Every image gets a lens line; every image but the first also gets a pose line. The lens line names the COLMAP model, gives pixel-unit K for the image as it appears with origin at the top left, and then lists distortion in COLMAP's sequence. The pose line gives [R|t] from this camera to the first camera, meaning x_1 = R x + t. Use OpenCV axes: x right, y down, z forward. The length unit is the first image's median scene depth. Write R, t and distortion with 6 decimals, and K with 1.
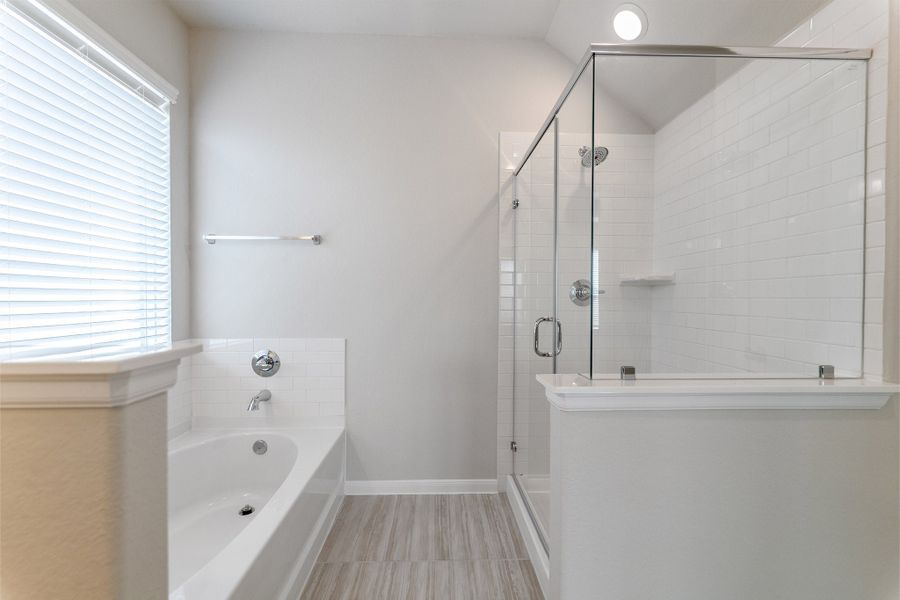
lens RADIAL K [[360.4, 0, 449.6], [0, 360.4, 300.2], [0, 0, 1]] dist [0.000686, -0.001996]
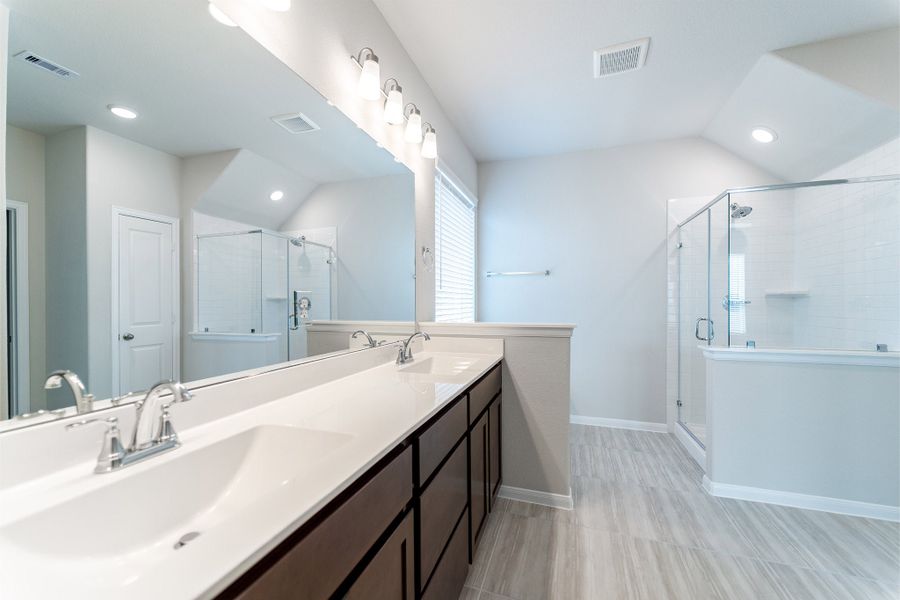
lens RADIAL K [[360.4, 0, 448.2], [0, 360.4, 300.5], [0, 0, 1]] dist [0.000686, -0.001996]
pose [[0.936023, -0.003917, -0.351916, -0.212913], [-0.000910, 0.999908, -0.013549, -0.009597], [0.351937, 0.013002, 0.935933, -0.829243]]
